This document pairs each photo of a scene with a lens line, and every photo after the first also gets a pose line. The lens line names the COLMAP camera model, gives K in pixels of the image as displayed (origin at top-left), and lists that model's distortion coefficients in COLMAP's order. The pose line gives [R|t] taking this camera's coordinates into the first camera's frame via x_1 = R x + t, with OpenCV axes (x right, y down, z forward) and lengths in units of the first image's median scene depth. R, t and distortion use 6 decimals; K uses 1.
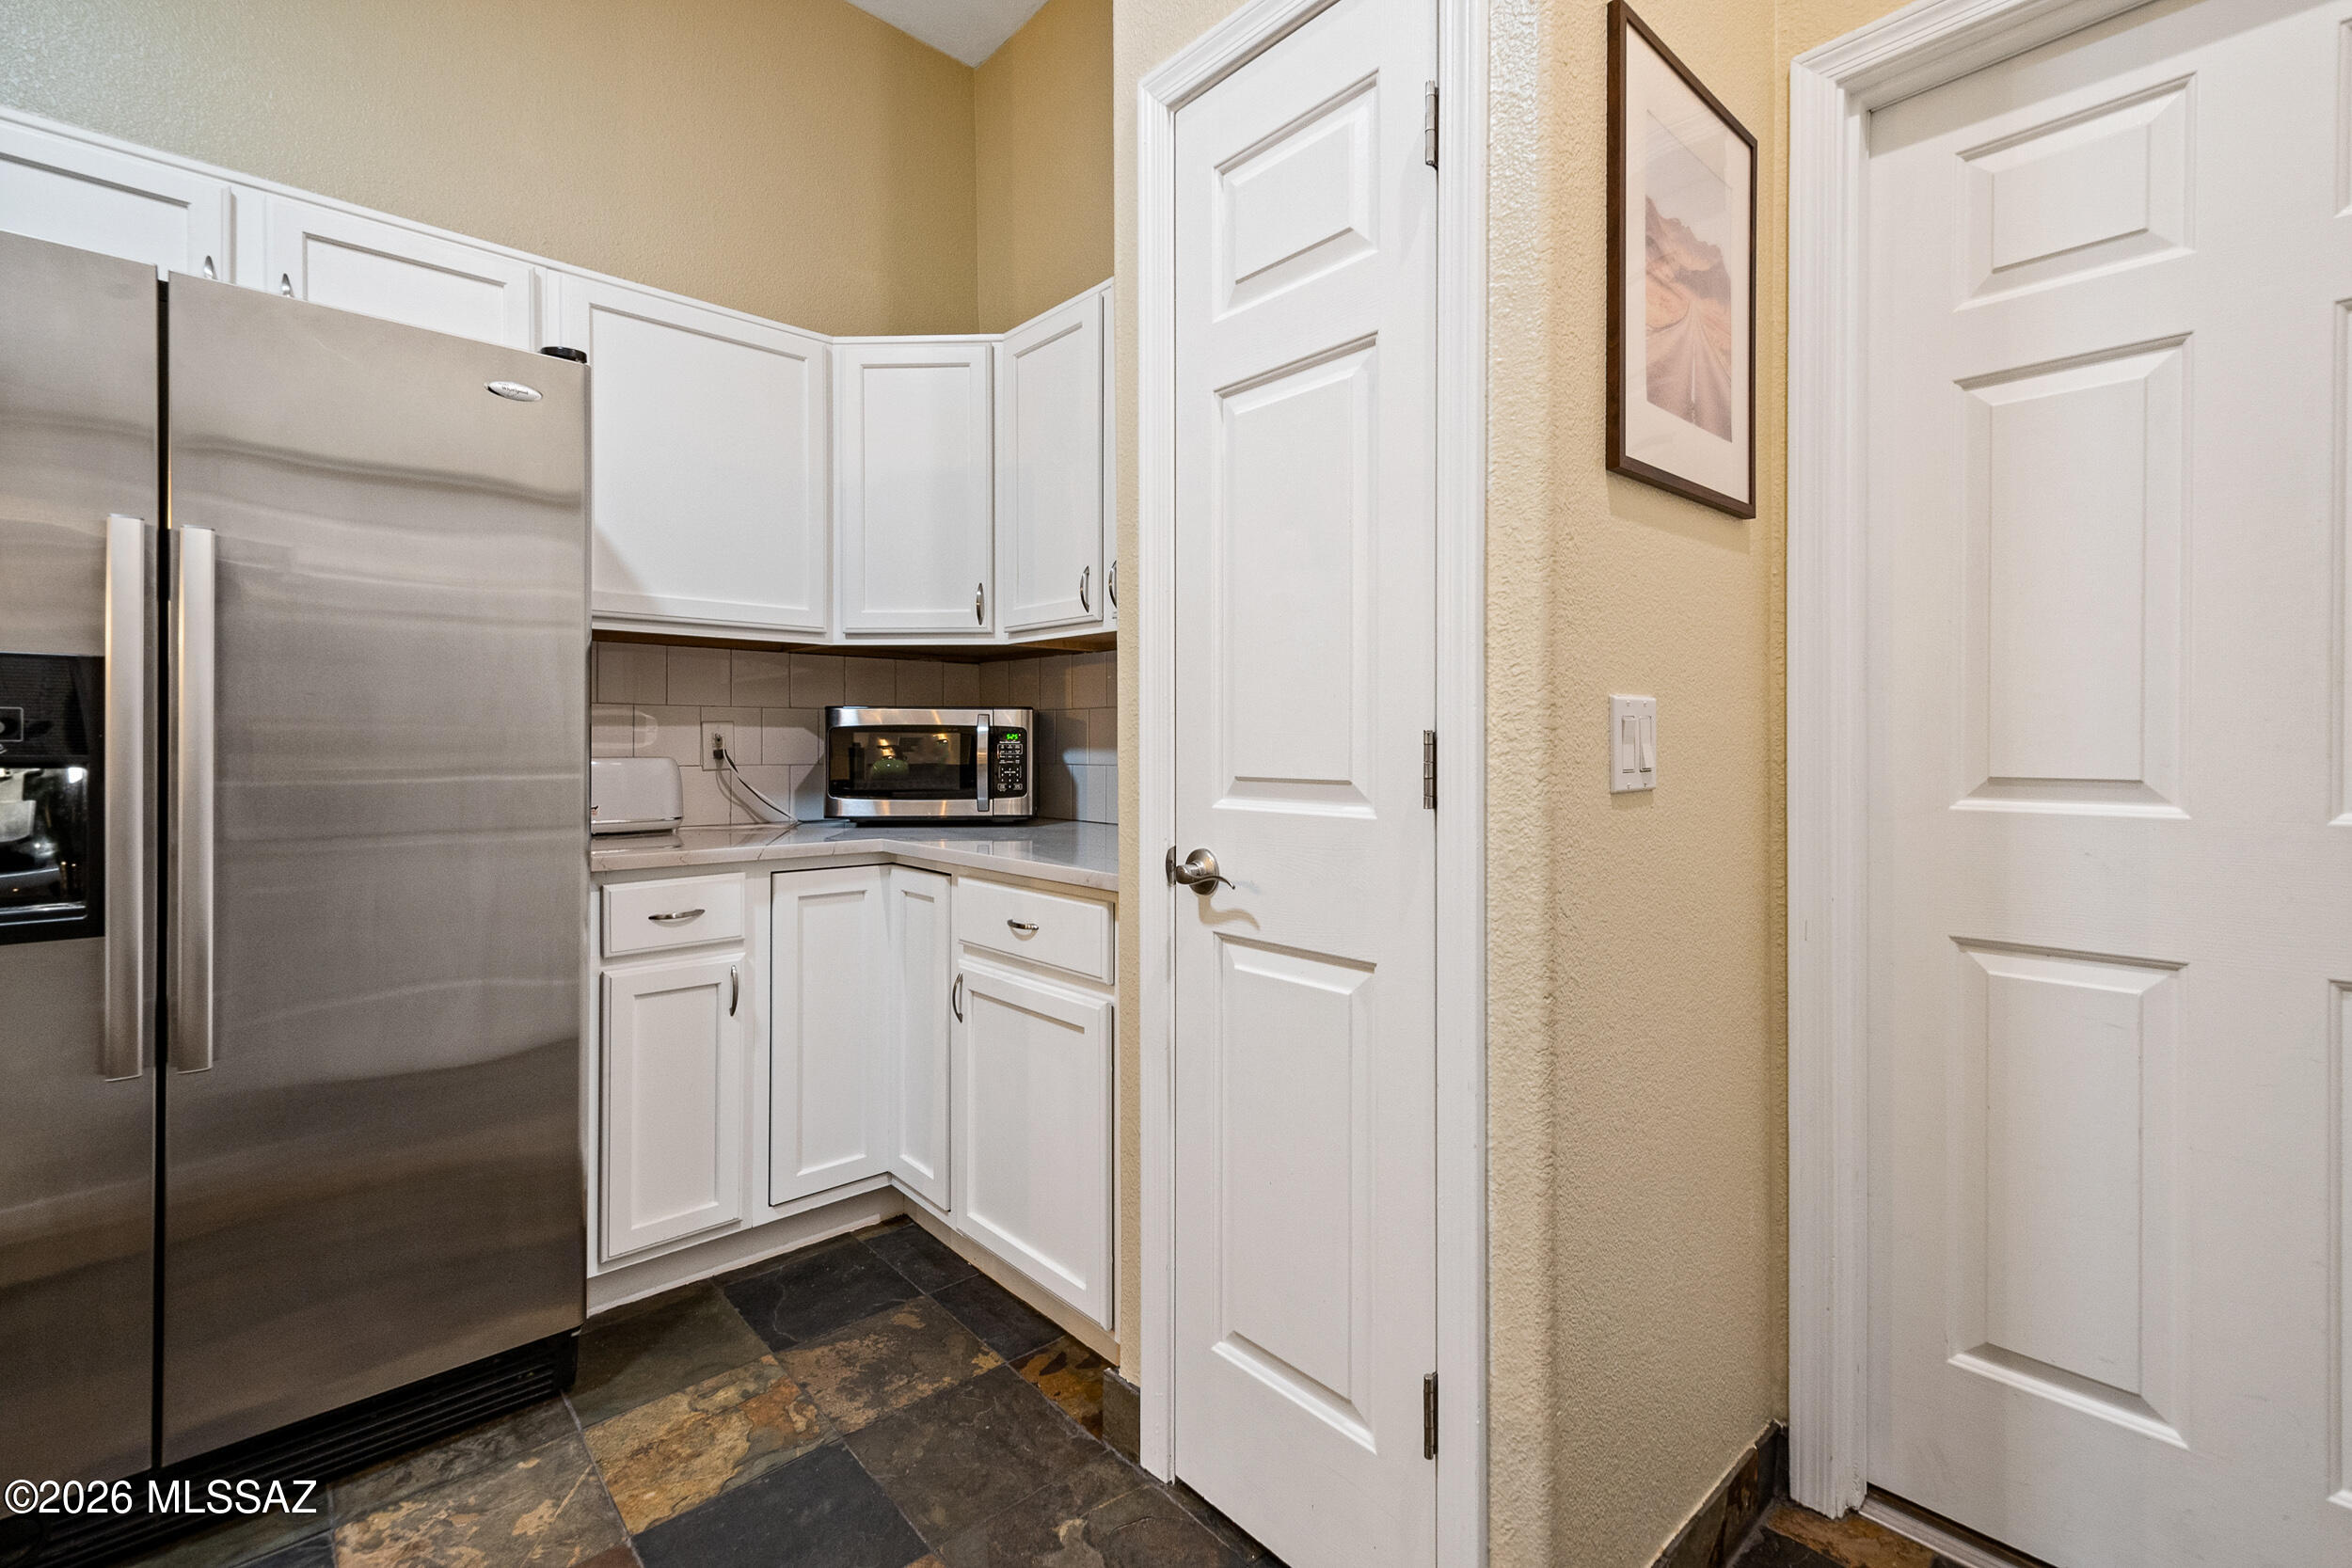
lens RADIAL K [[1038.8, 0, 1169.5], [0, 1038.8, 772.3], [0, 0, 1]] dist [-0.001155, 0.000323]
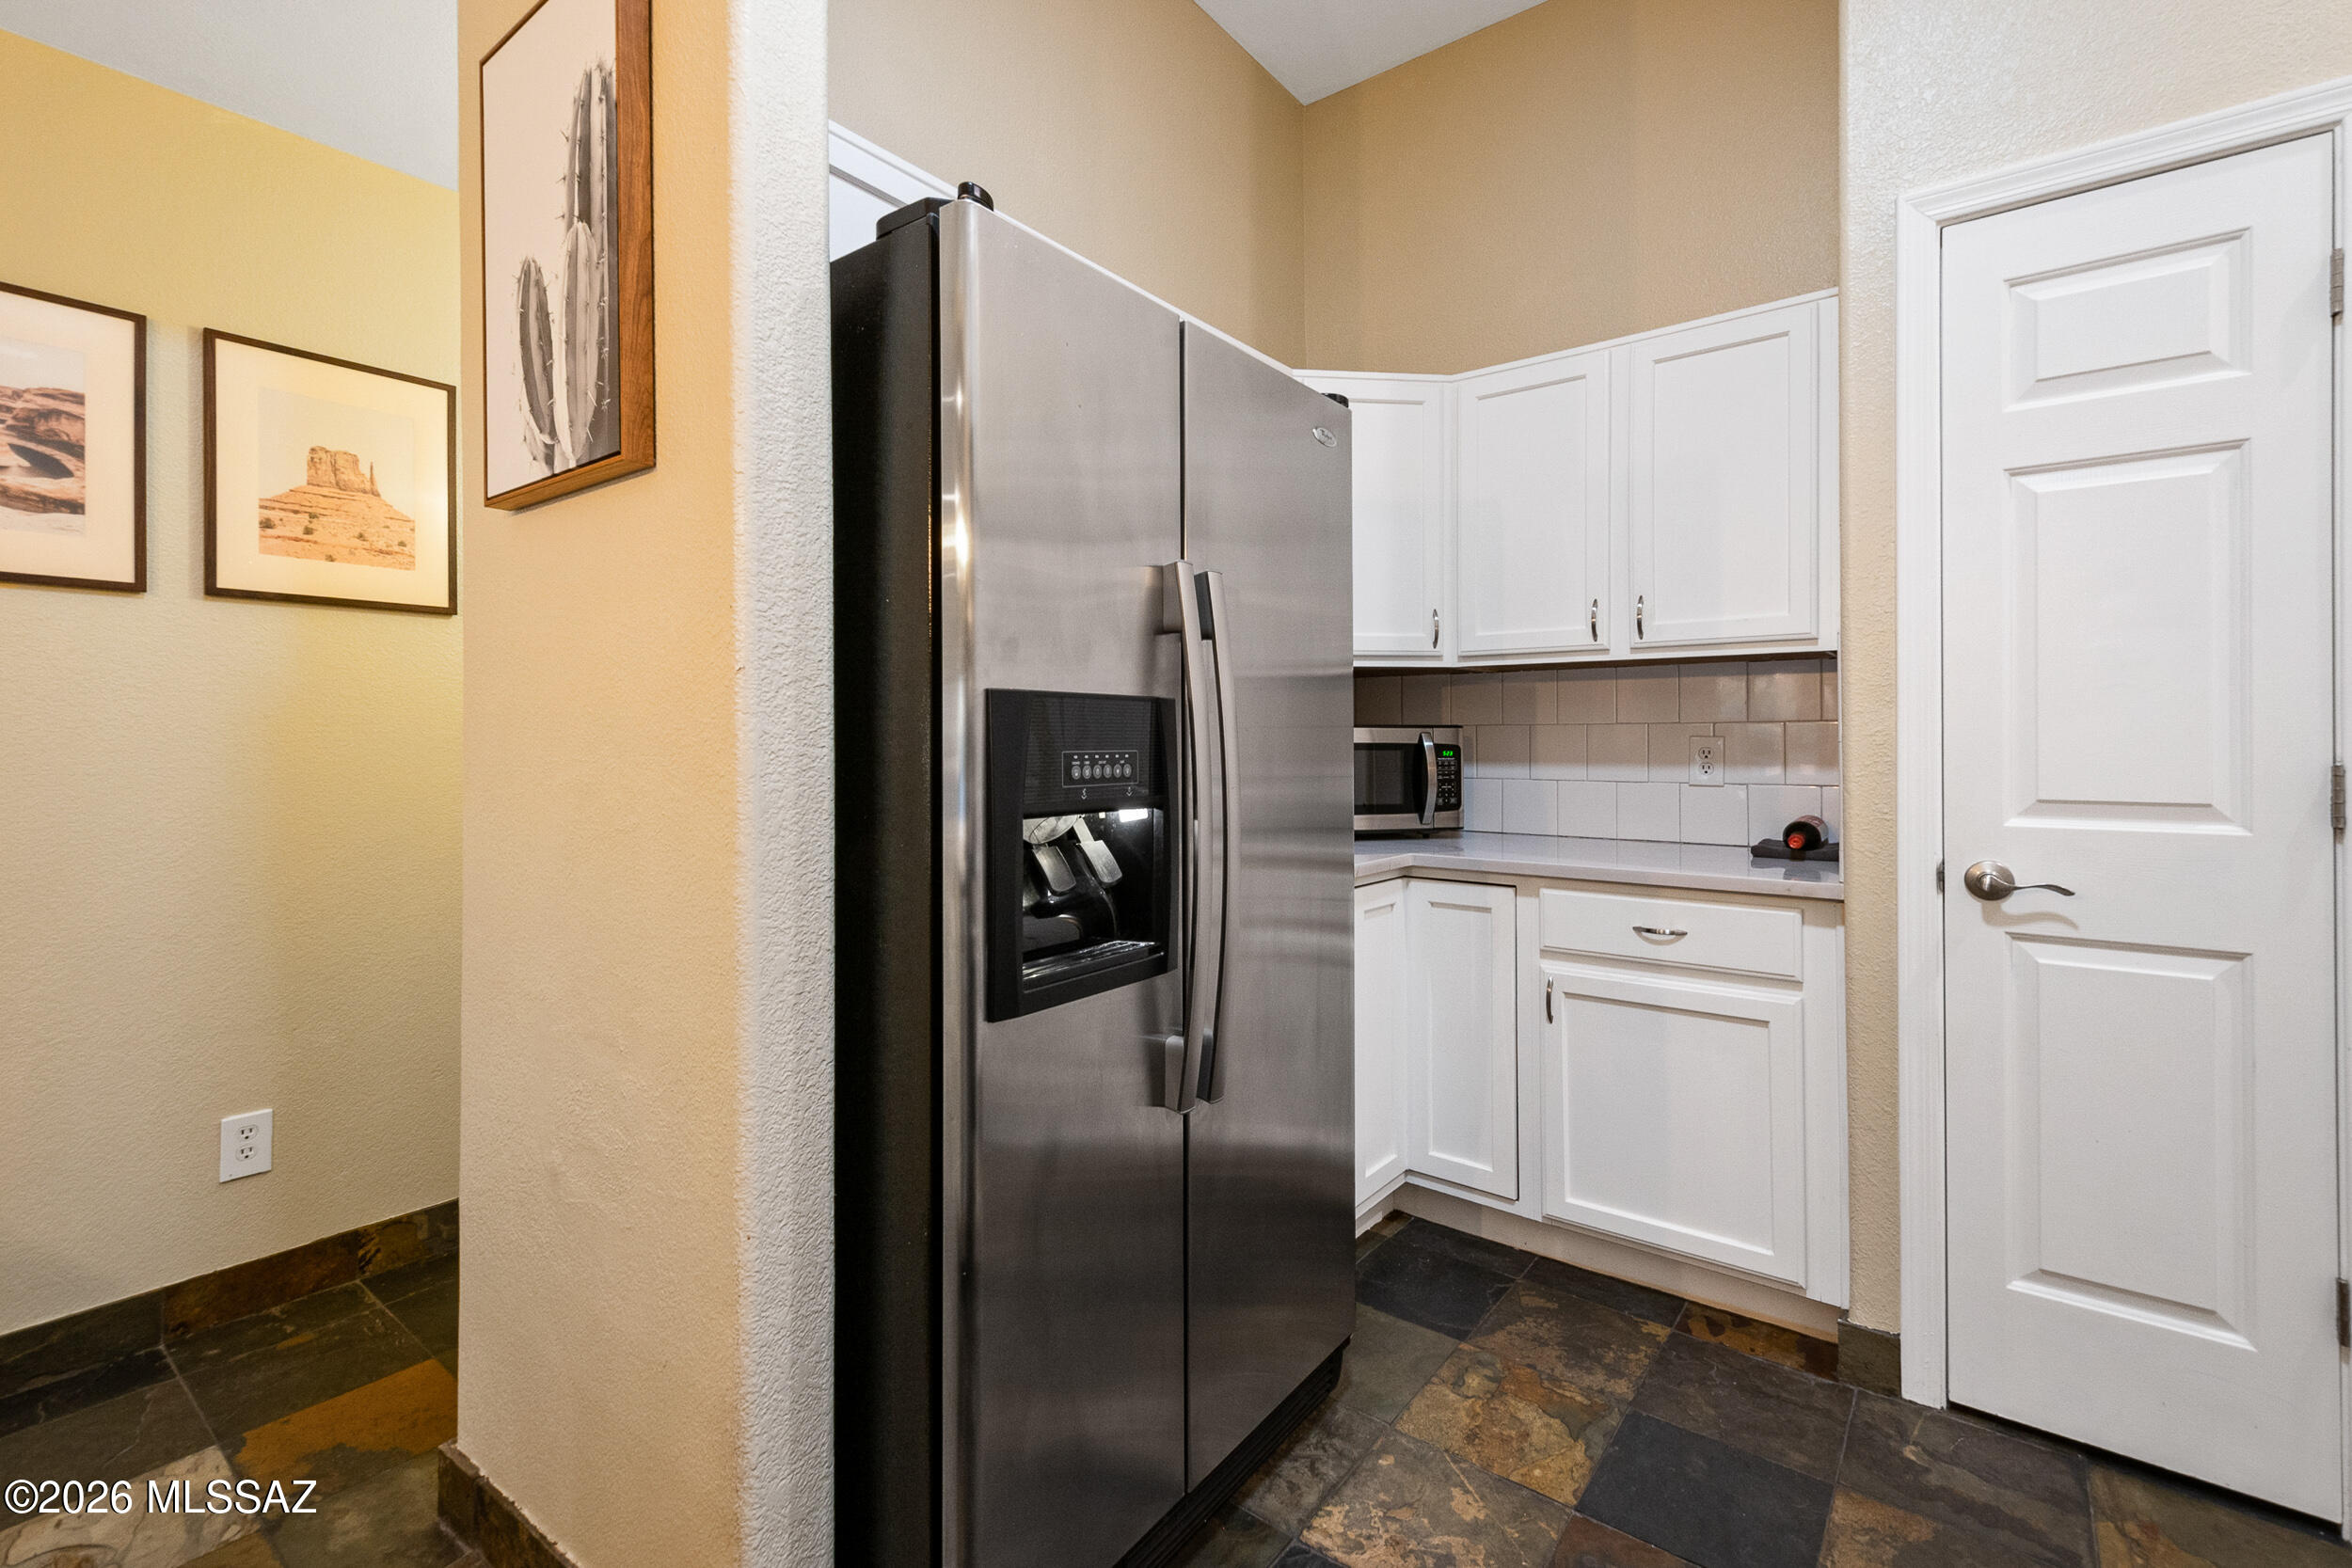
lens RADIAL K [[1038.8, 0, 1161.5], [0, 1038.8, 774.8], [0, 0, 1]] dist [-0.001155, 0.000323]
pose [[0.980852, 0.014068, 0.194245, -0.961188], [-0.012720, 0.999886, -0.008186, -0.001761], [-0.194338, 0.005559, 0.980919, 0.027208]]
